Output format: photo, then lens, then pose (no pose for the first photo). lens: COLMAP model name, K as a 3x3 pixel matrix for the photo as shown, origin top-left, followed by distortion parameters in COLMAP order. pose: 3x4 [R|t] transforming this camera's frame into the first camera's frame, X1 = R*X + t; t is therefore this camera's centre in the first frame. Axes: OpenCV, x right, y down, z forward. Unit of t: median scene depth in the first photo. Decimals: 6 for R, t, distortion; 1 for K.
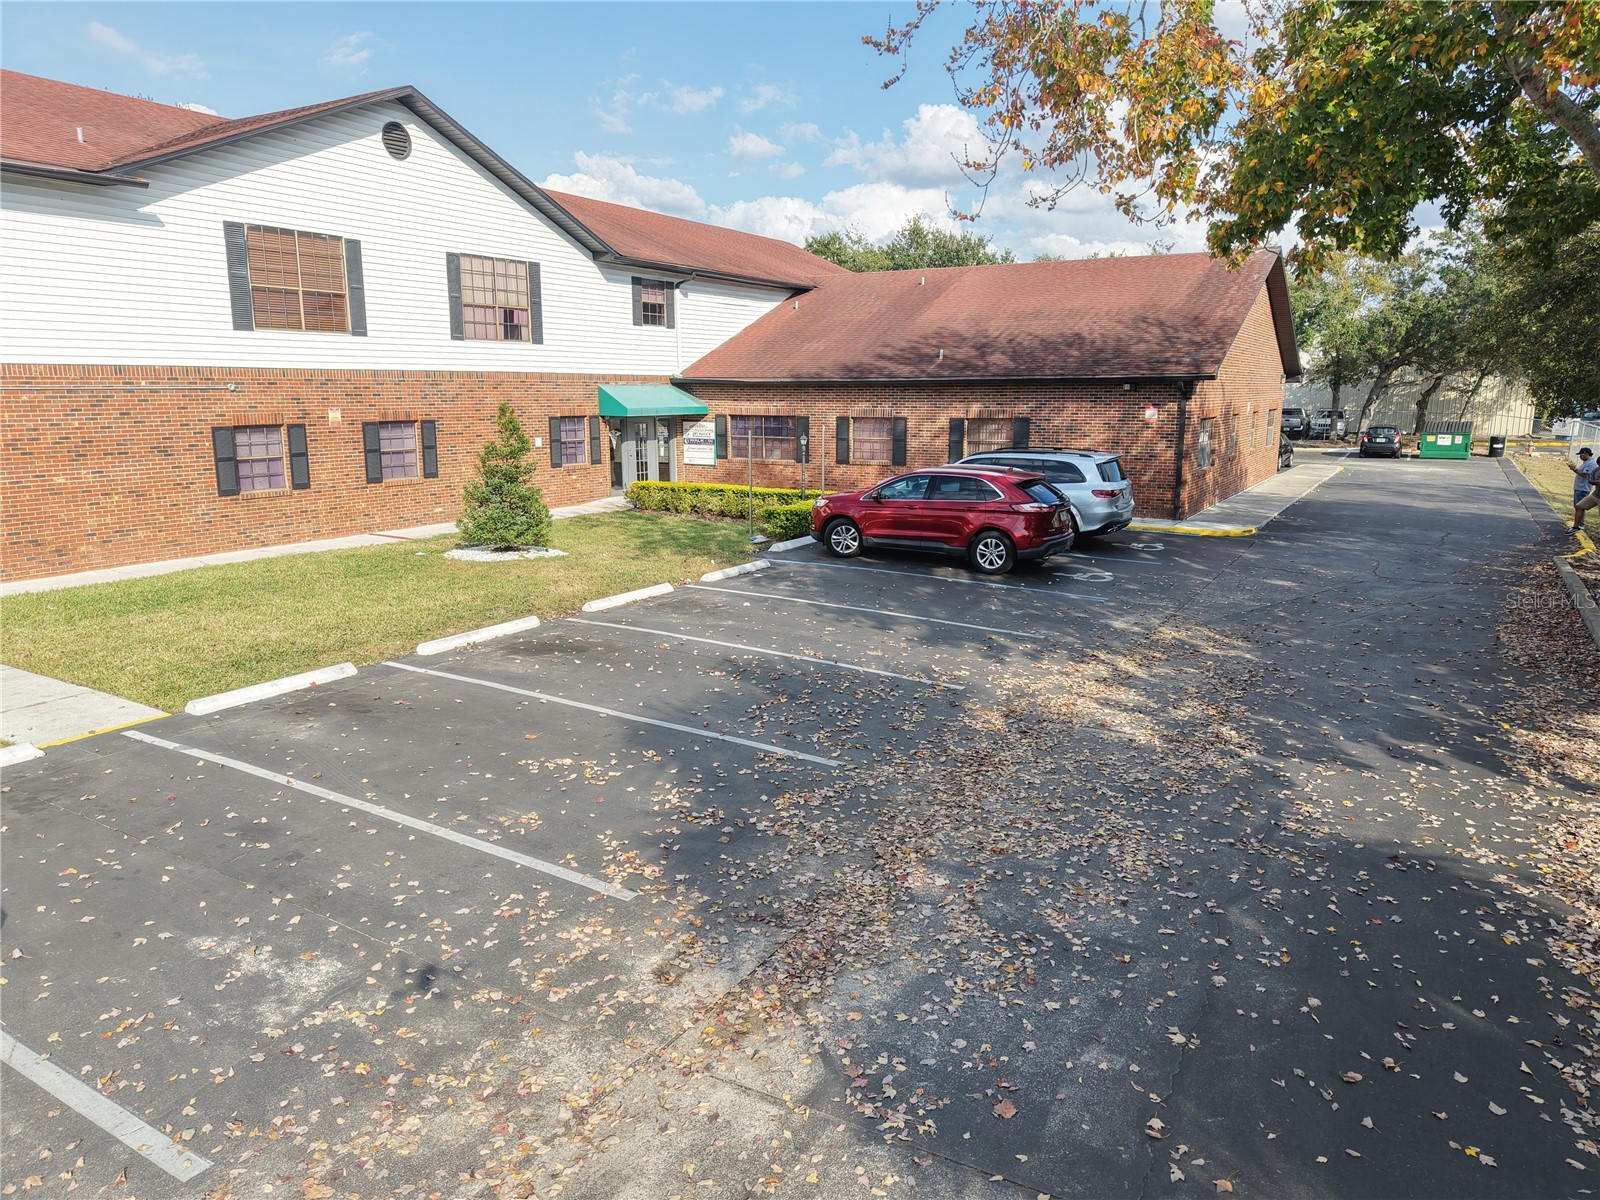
lens RADIAL K [[1063.9, 0, 802.8], [0, 1063.9, 603.4], [0, 0, 1]] dist [0.027389, -0.020628]
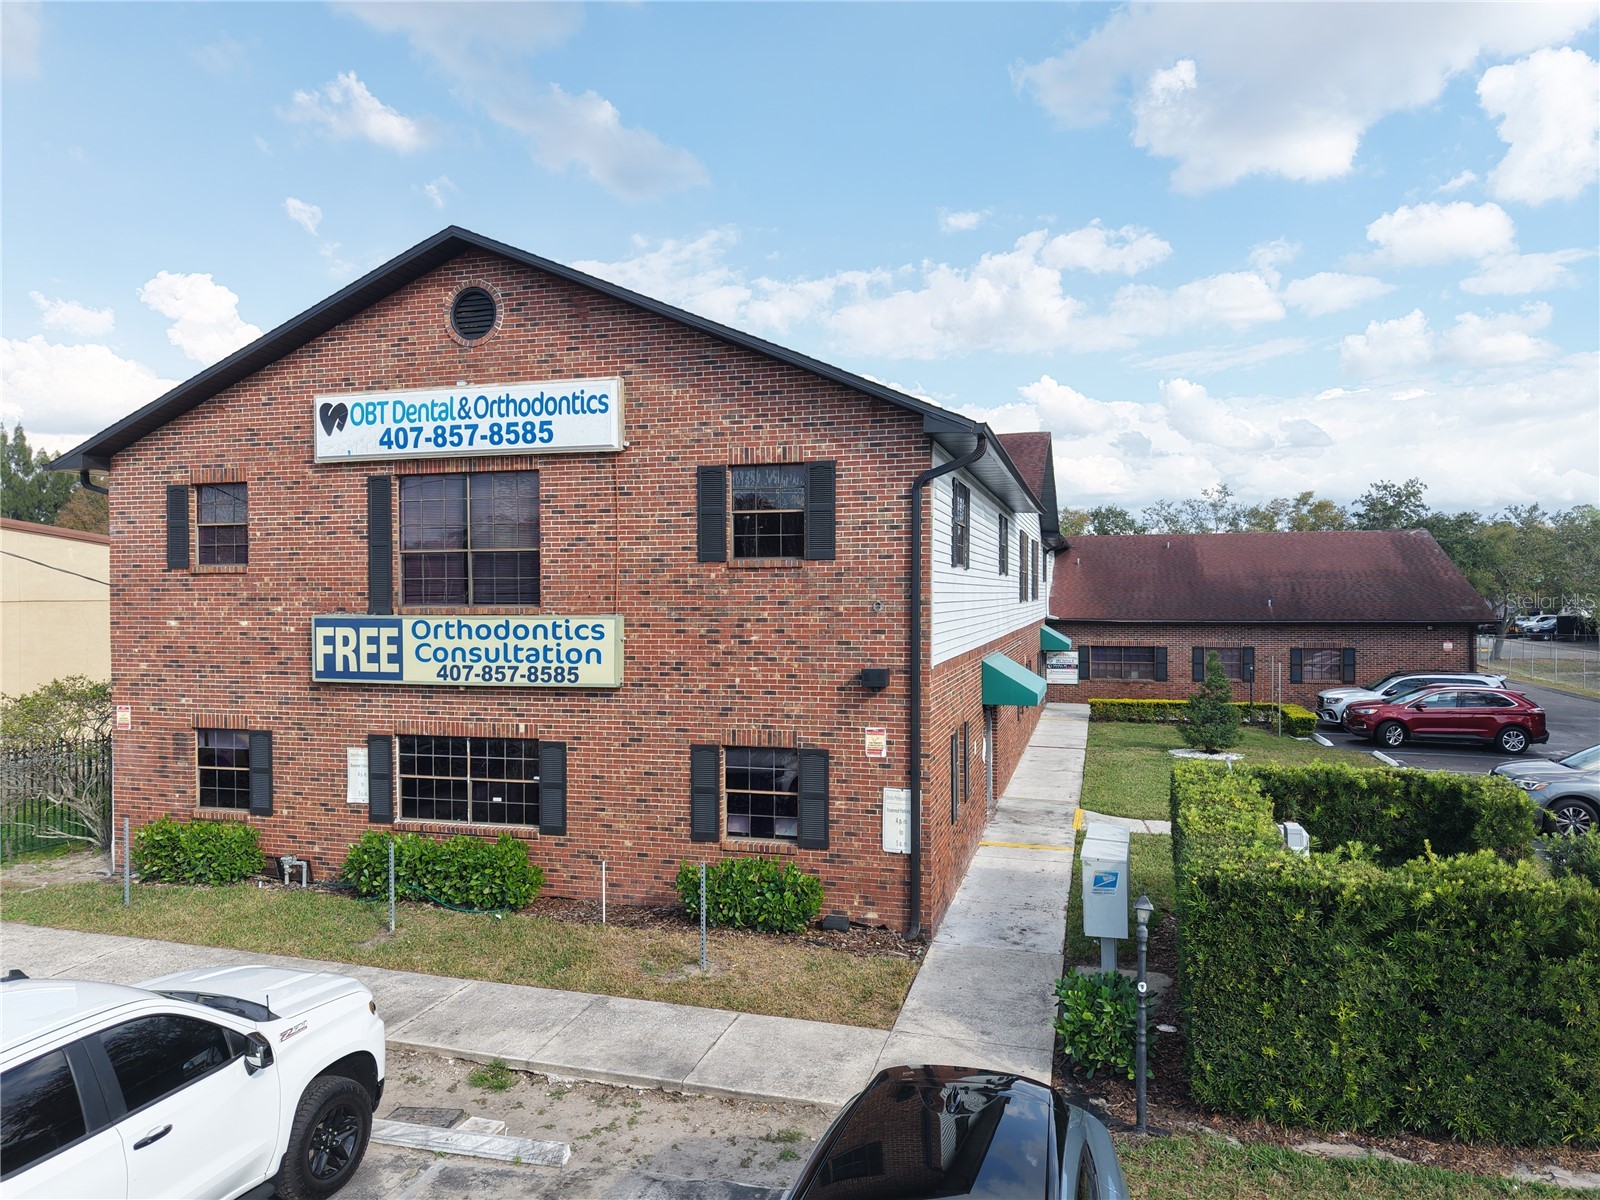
lens RADIAL K [[1063.9, 0, 802.8], [0, 1063.9, 603.4], [0, 0, 1]] dist [0.027389, -0.020628]
pose [[0.964316, -0.002719, 0.264741, -0.802463], [0.053416, 0.981382, -0.184488, -0.006335], [-0.259311, 0.192046, 0.946507, -0.165234]]
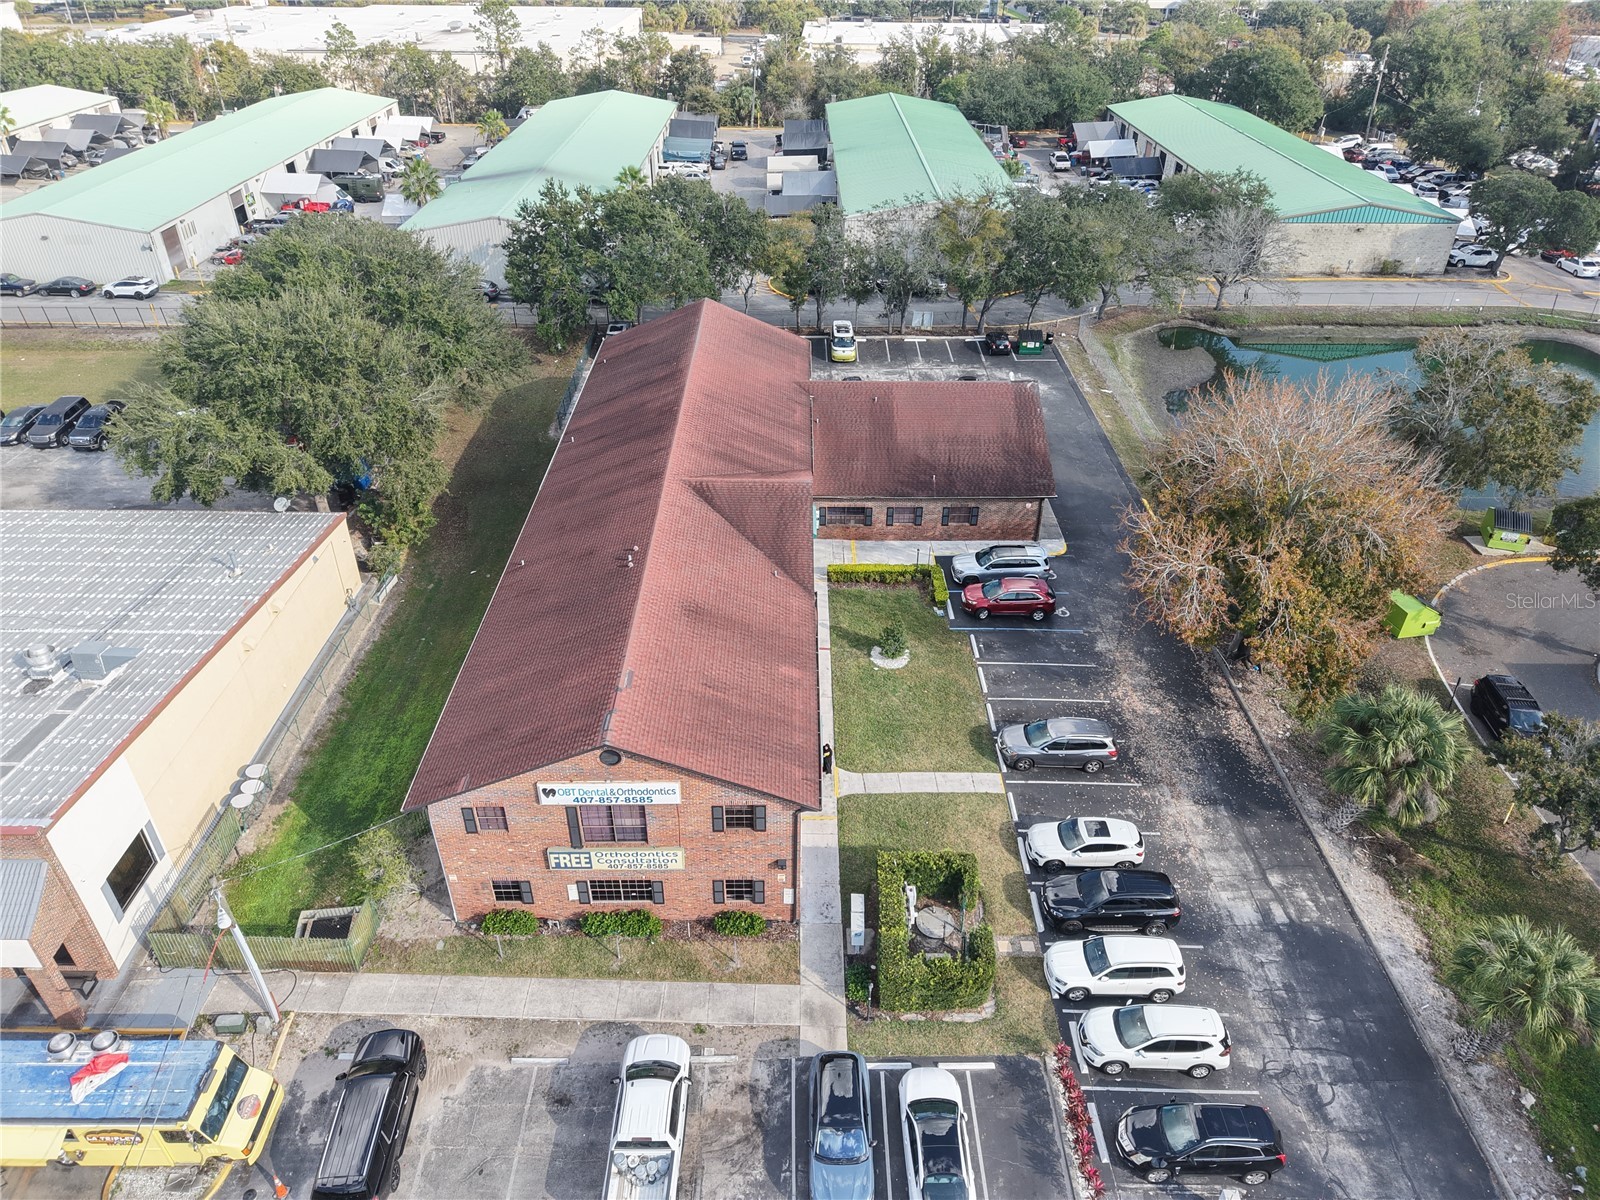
lens RADIAL K [[1082.4, 0, 800.0], [0, 1082.4, 600.0], [0, 0, 1]] dist [0.074655, -0.000511]
pose [[0.854922, -0.283228, 0.434614, -1.131127], [0.093948, 0.908480, 0.407232, -0.919290], [-0.510178, -0.307321, 0.803289, -0.739036]]
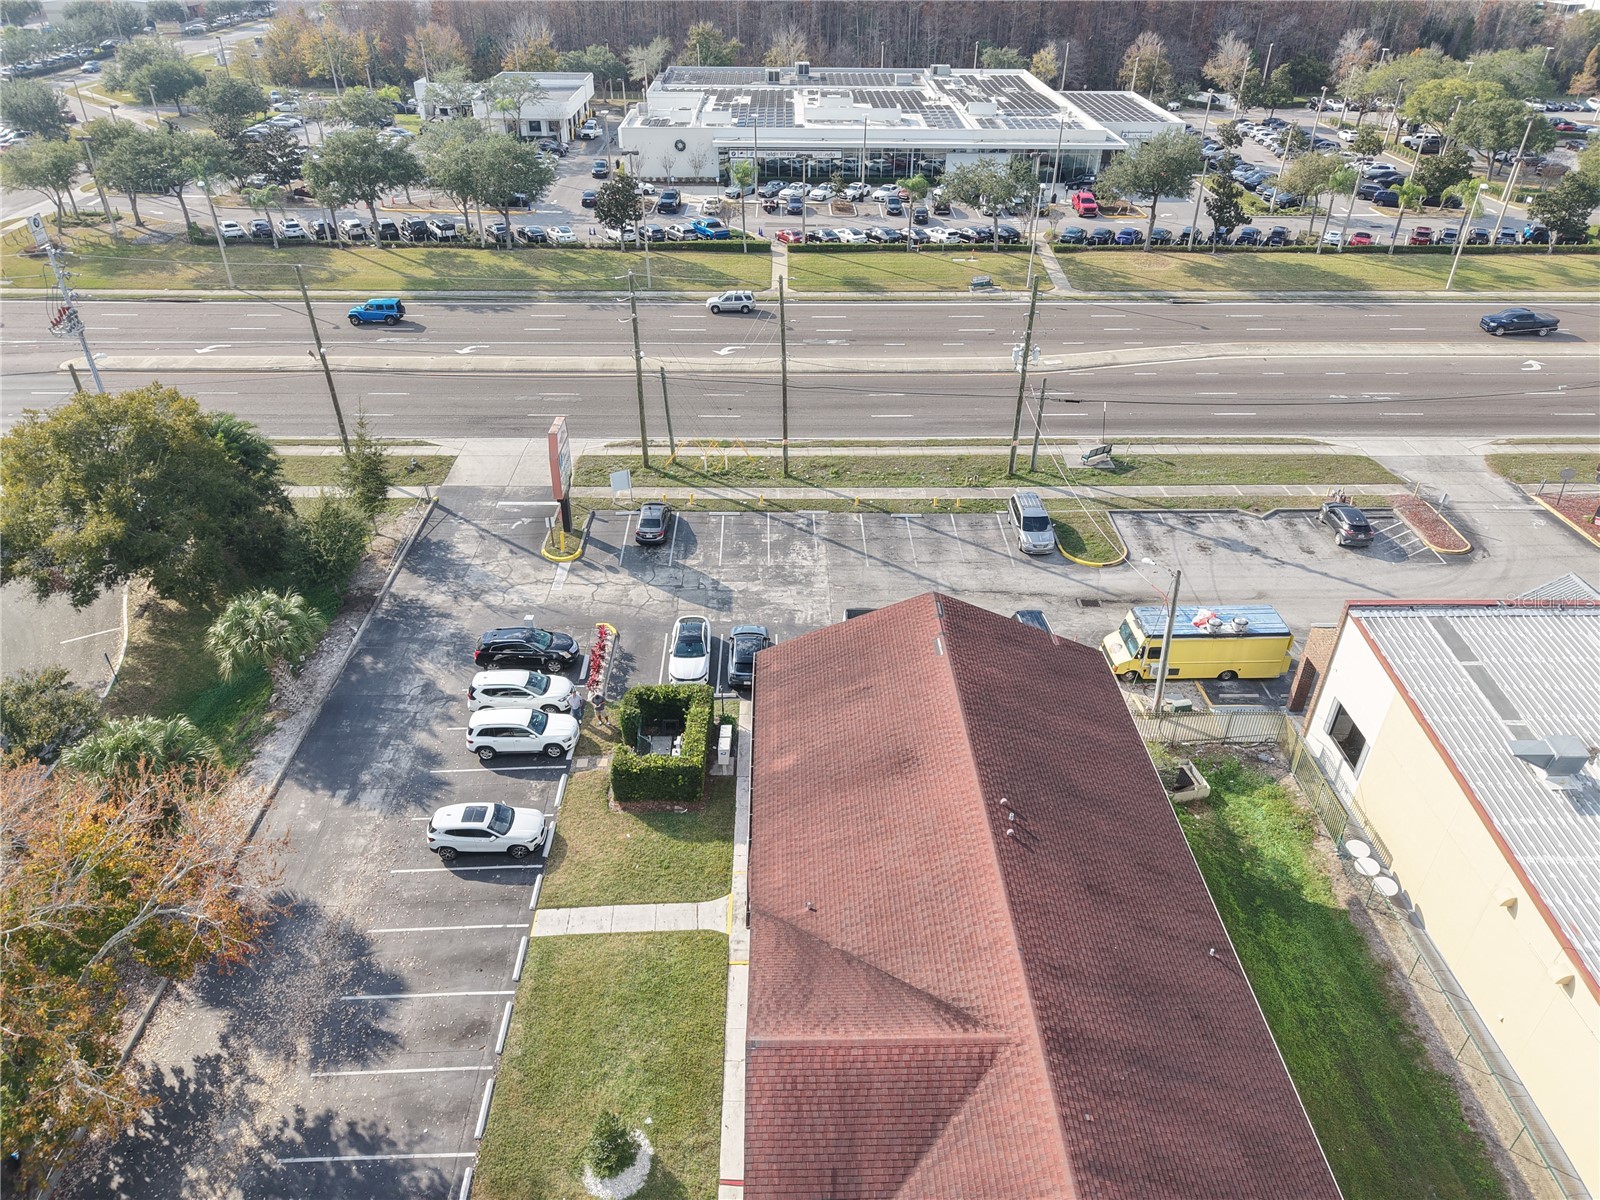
lens RADIAL K [[1063.9, 0, 802.8], [0, 1063.9, 603.4], [0, 0, 1]] dist [0.027389, -0.020628]
pose [[-0.844354, 0.294476, -0.447604, -0.019698], [-0.112265, 0.719634, 0.685218, -1.243697], [0.523891, 0.628817, -0.574567, 1.070009]]
